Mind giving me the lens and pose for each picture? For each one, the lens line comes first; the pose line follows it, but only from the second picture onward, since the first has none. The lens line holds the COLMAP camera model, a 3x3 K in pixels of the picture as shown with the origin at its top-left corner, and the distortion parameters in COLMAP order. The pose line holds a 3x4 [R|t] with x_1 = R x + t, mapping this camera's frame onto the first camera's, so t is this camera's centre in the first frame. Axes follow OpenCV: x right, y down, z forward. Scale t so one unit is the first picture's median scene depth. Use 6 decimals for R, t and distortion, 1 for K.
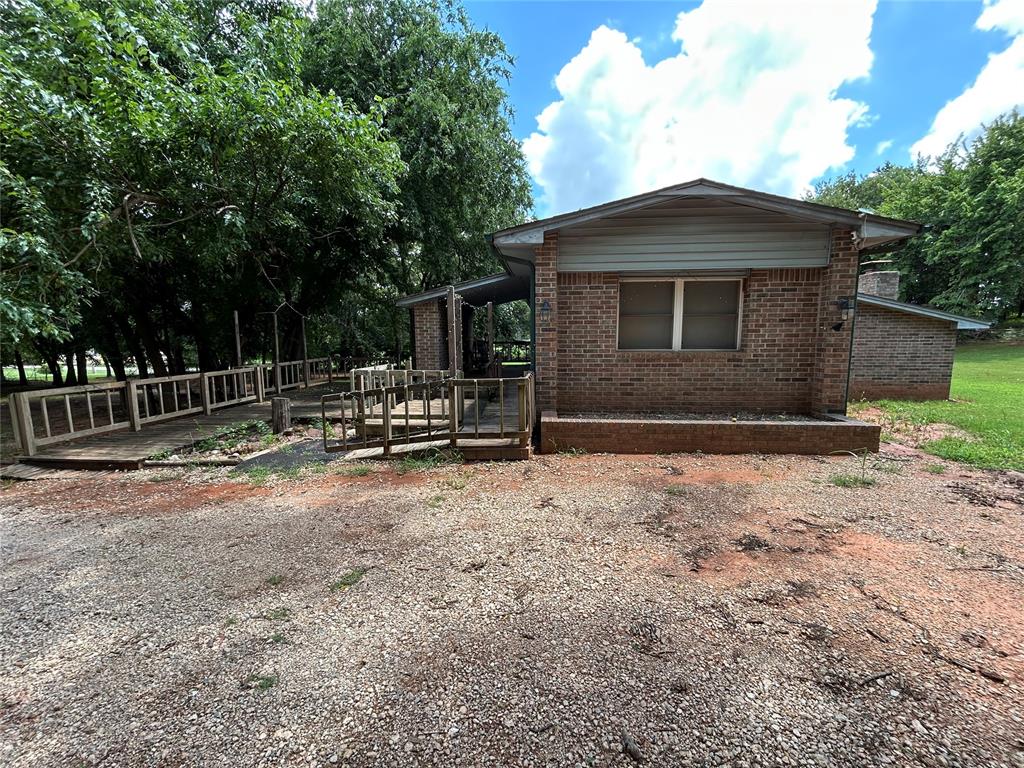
lens RADIAL K [[414.4, 0, 511.0], [0, 414.4, 371.3], [0, 0, 1]] dist [0.000880, 0.000468]
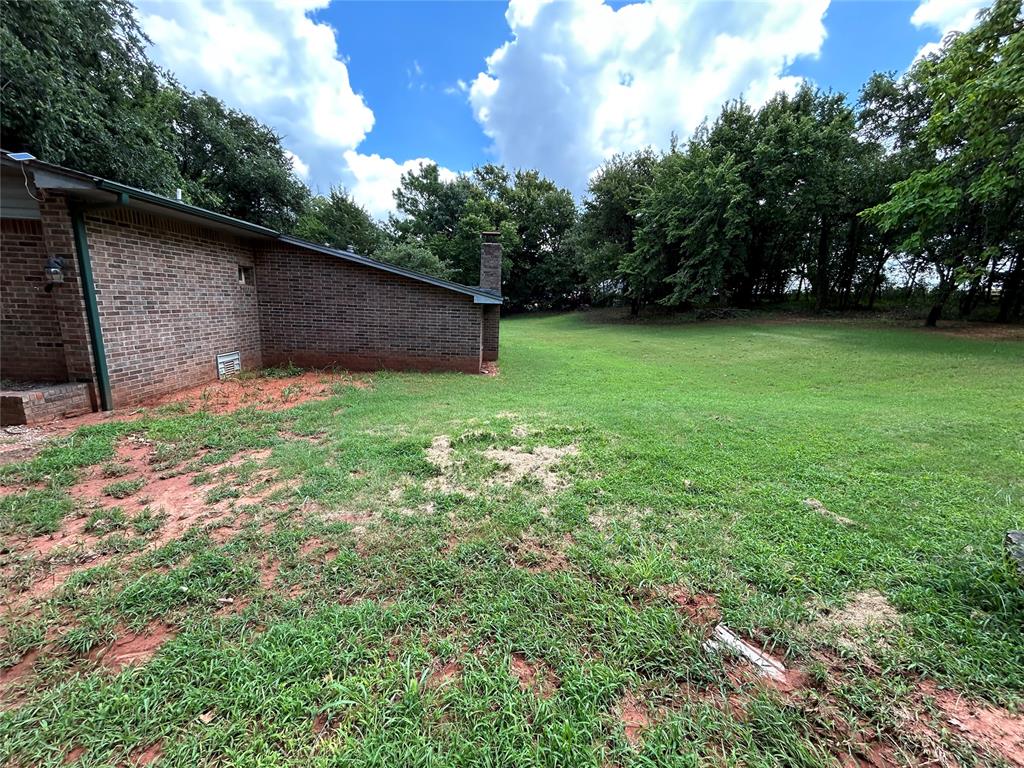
lens RADIAL K [[414.4, 0, 514.9], [0, 414.4, 382.8], [0, 0, 1]] dist [0.000880, 0.000468]
pose [[0.991768, 0.025196, 0.125547, 1.575869], [-0.039643, 0.992697, 0.113938, -0.041946], [-0.121760, -0.117977, 0.985523, -0.049659]]
